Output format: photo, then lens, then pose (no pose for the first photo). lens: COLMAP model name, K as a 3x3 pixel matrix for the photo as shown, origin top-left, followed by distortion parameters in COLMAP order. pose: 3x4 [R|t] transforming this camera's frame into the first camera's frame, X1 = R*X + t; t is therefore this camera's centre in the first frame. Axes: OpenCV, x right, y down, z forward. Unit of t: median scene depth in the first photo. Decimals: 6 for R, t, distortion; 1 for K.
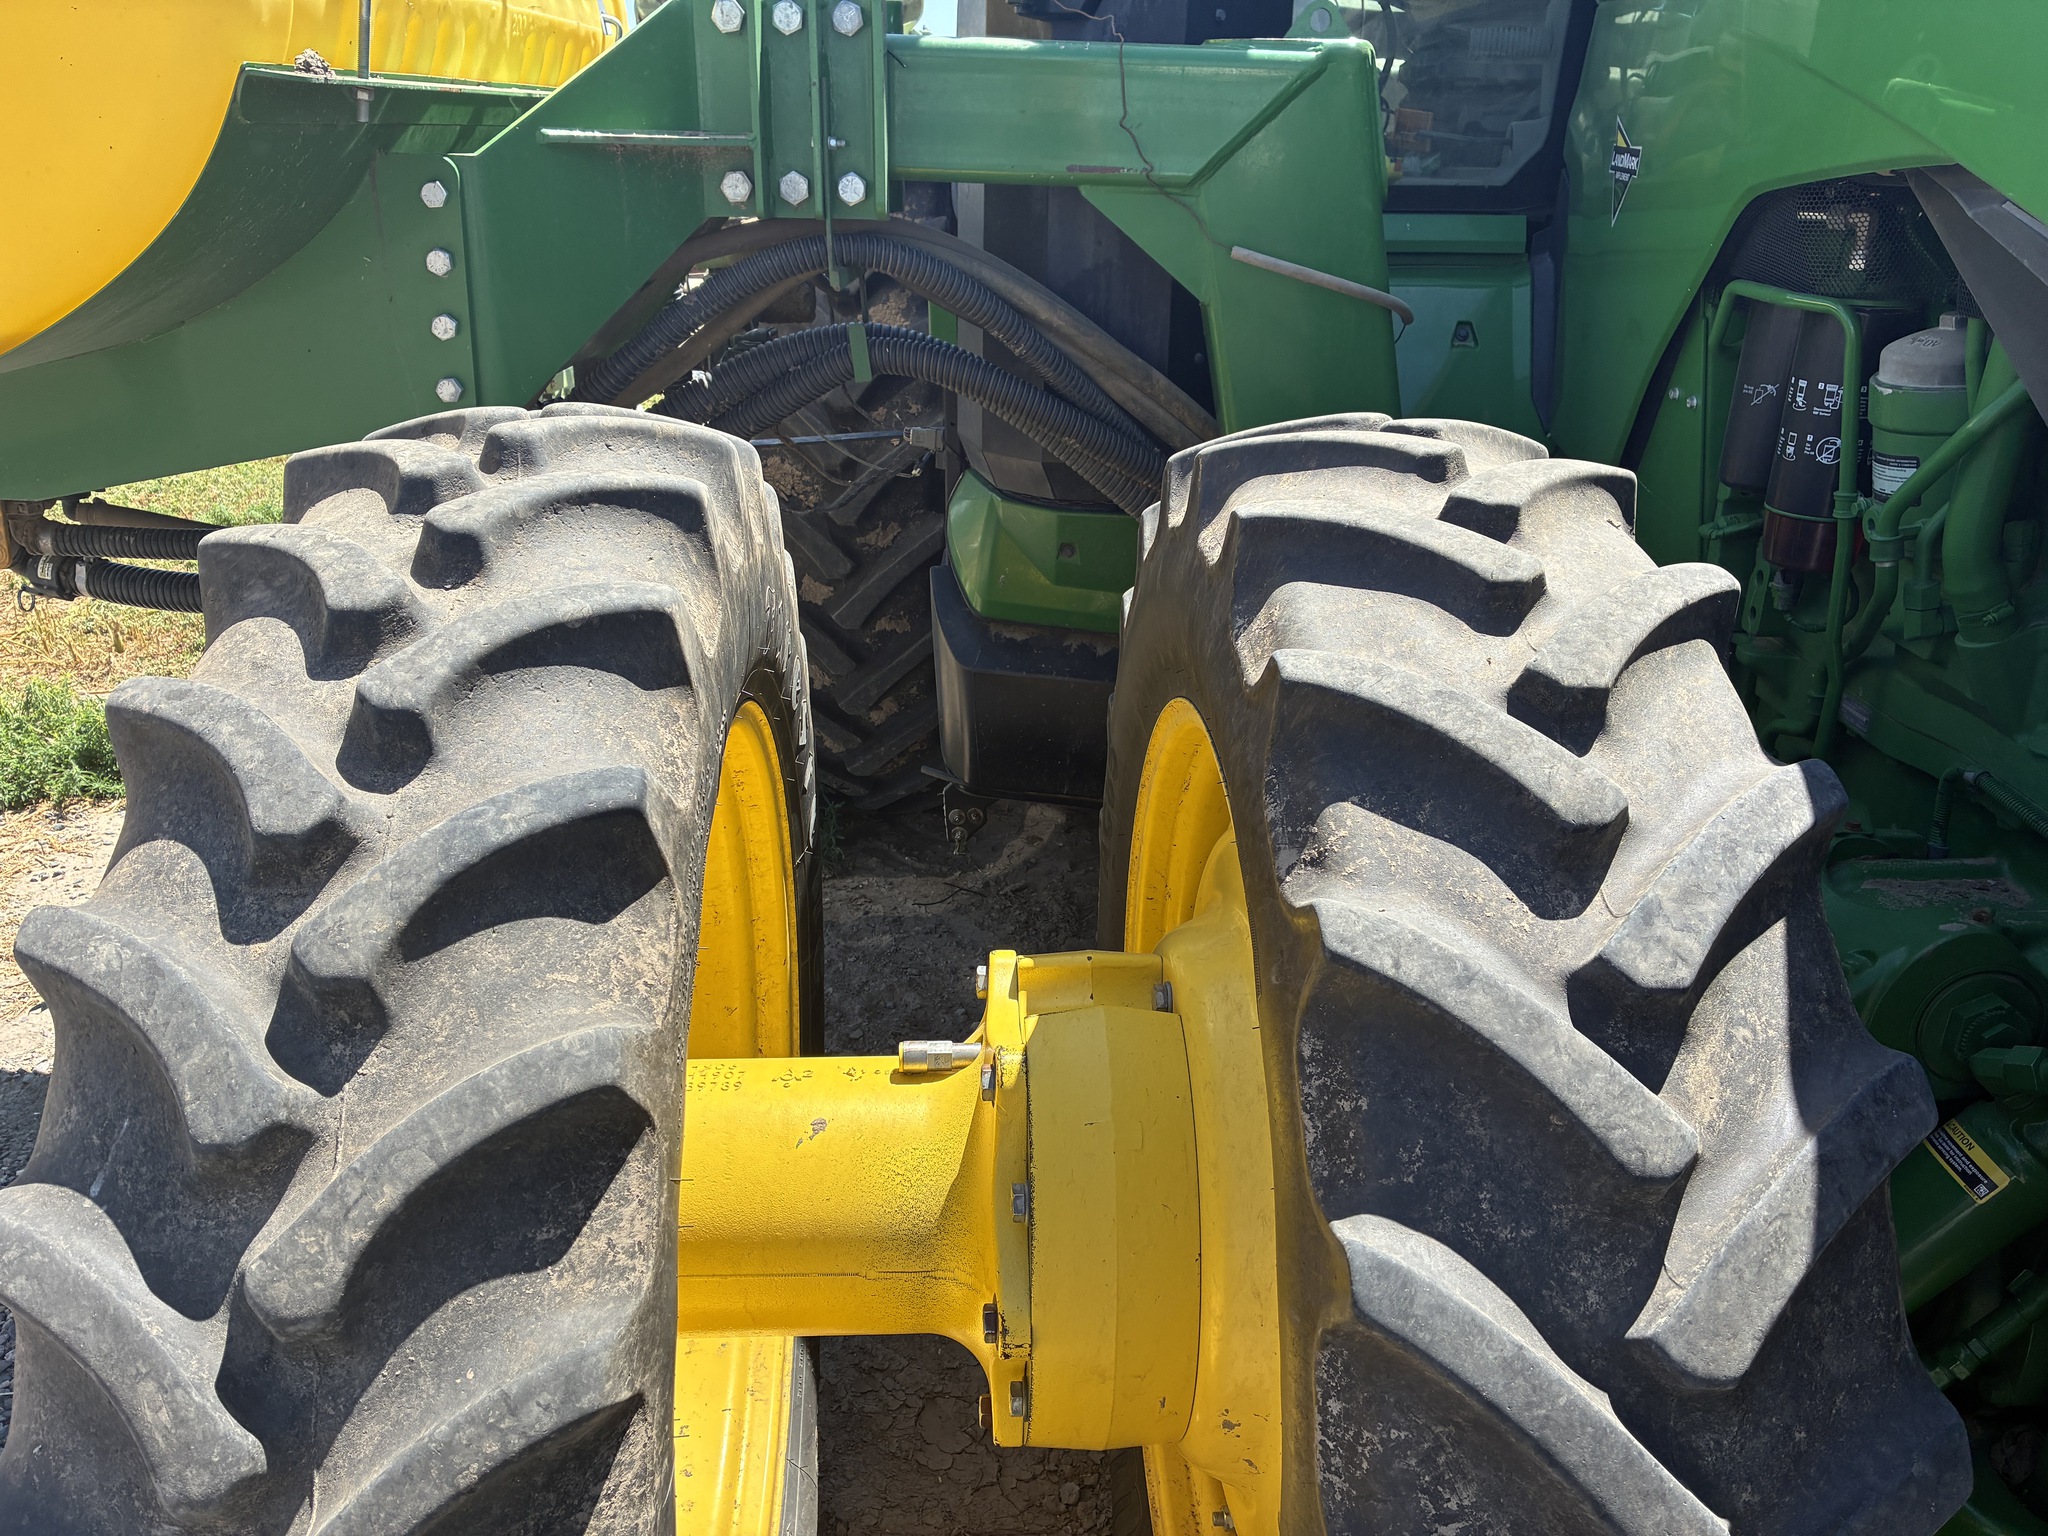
lens RADIAL K [[1499.3, 0, 1024.0], [0, 1499.3, 768.0], [0, 0, 1]] dist [0.003360, 0.001937]
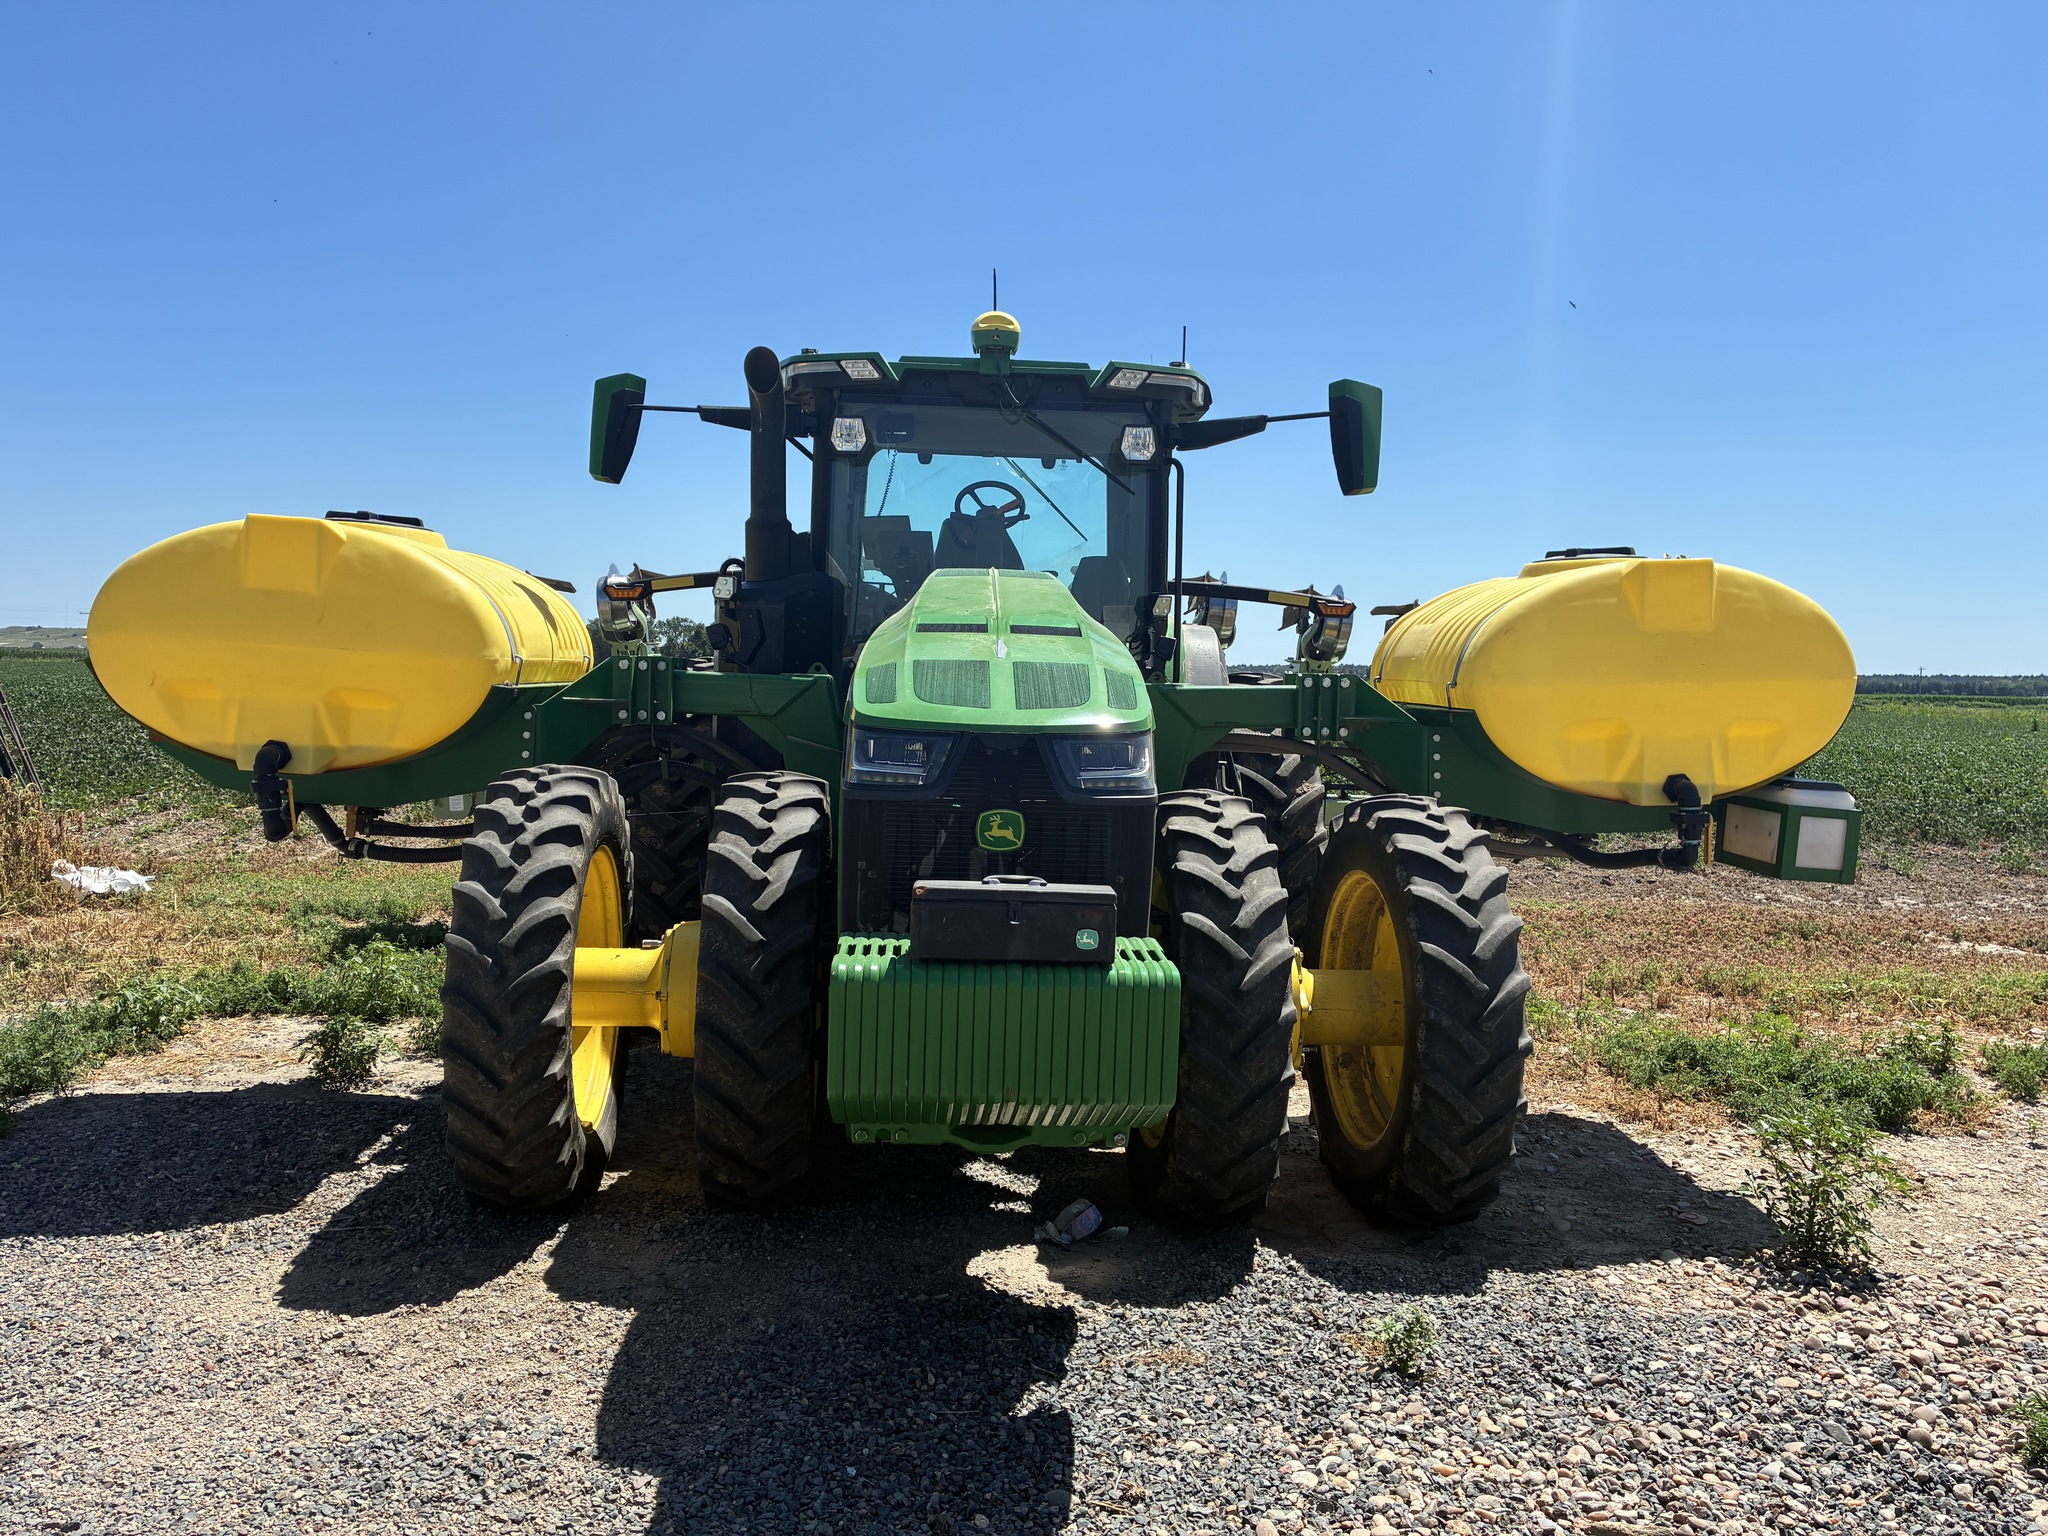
lens RADIAL K [[1582.6, 0, 1024.0], [0, 1582.6, 768.0], [0, 0, 1]] dist [-0.001083, -0.007550]
pose [[0.999466, 0.009599, 0.031224, 0.696256], [0.001277, 0.943643, -0.330961, 1.039530], [-0.032641, 0.330825, 0.943128, -2.693745]]
